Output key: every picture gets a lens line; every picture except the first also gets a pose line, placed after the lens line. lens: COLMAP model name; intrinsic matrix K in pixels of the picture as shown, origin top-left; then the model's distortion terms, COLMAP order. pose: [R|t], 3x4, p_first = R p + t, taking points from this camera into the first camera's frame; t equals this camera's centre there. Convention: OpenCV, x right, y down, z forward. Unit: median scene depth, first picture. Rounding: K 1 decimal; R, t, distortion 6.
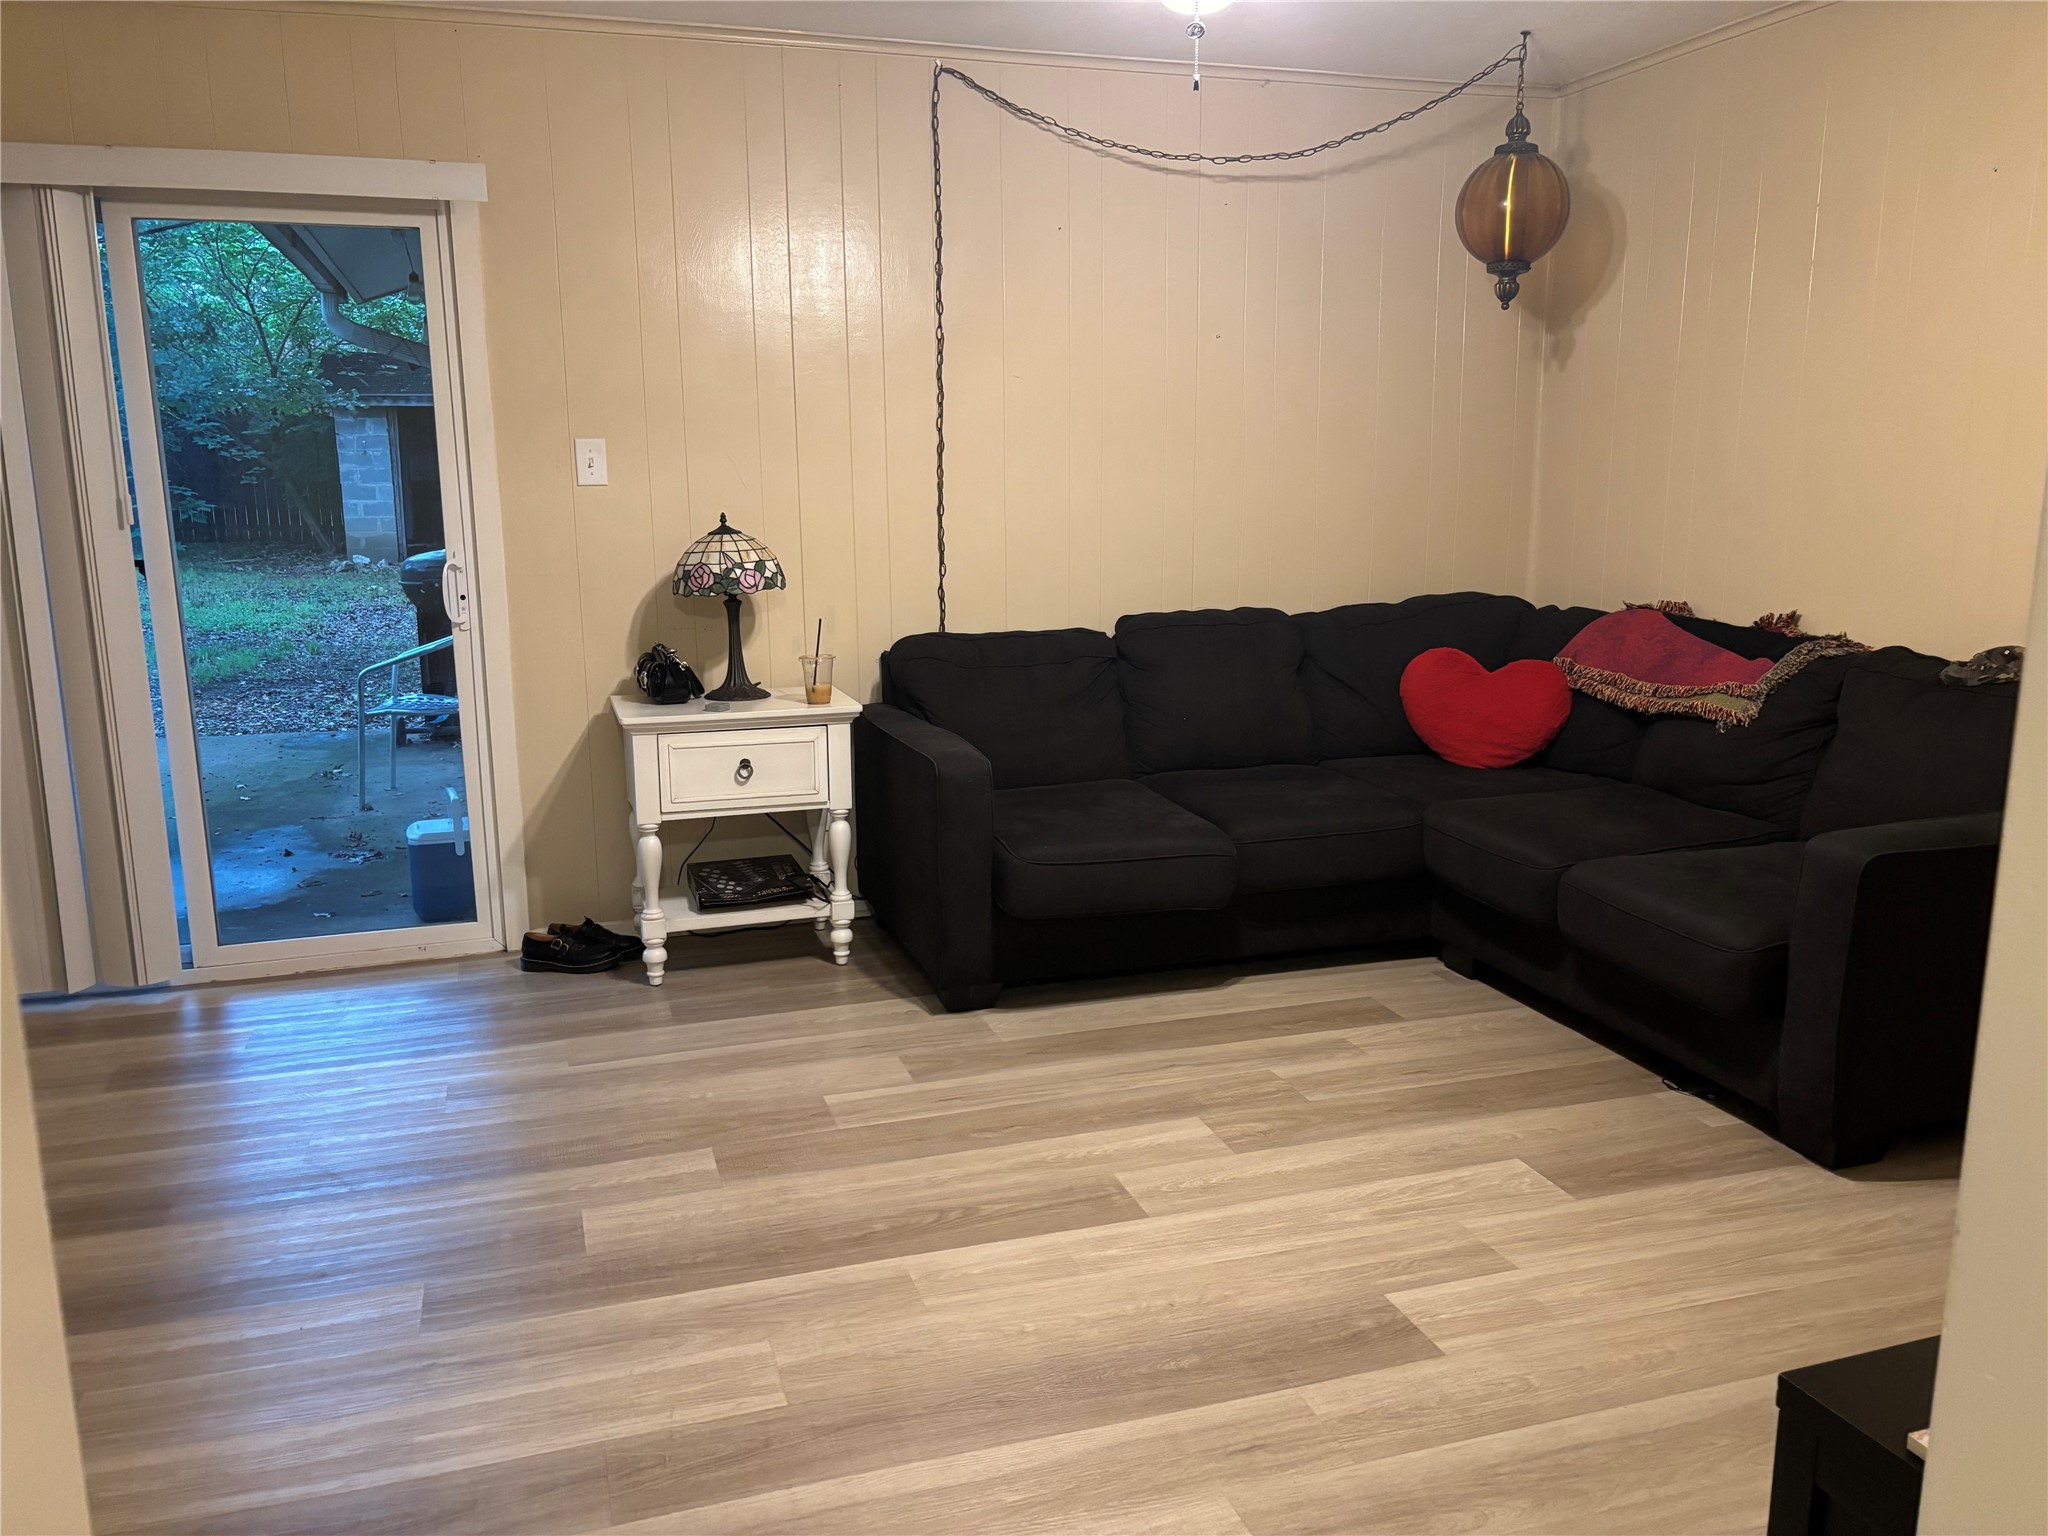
lens RADIAL K [[1510.1, 0, 1021.0], [0, 1510.1, 853.7], [0, 0, 1]] dist [0.013556, -0.004113]
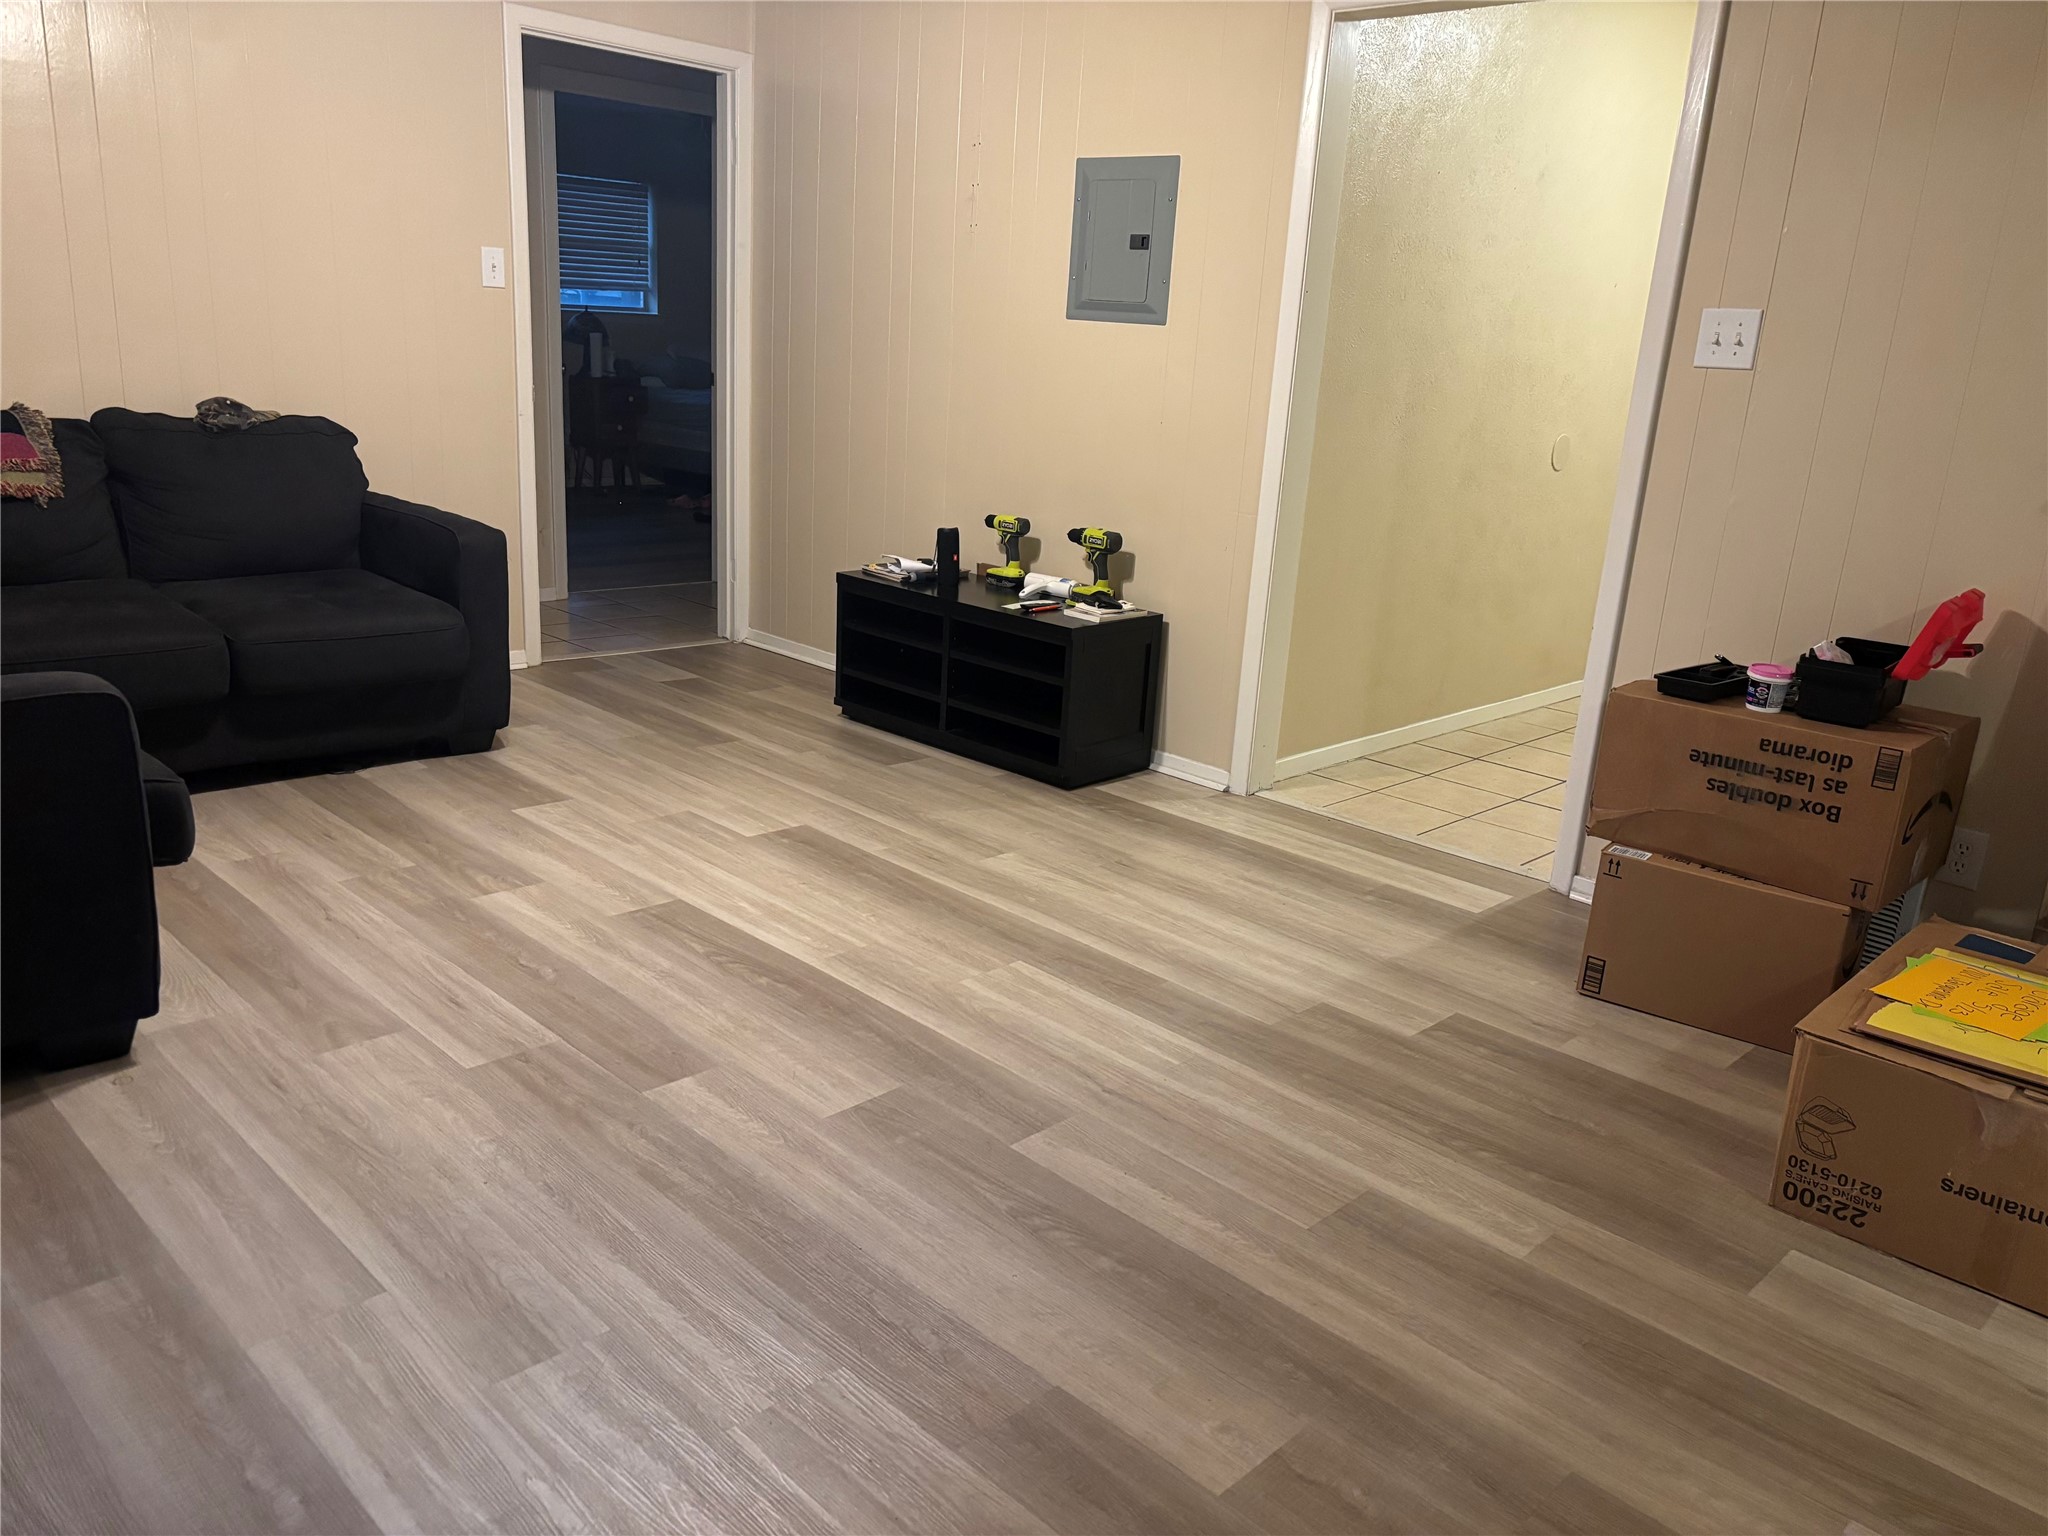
lens RADIAL K [[1558.4, 0, 1087.3], [0, 1558.4, 768.4], [0, 0, 1]] dist [0.030642, -0.002660]
pose [[-0.491179, -0.262798, 0.830470, -1.115640], [0.155384, 0.911677, 0.380397, -0.290636], [-0.857088, 0.315885, -0.406962, 1.214468]]
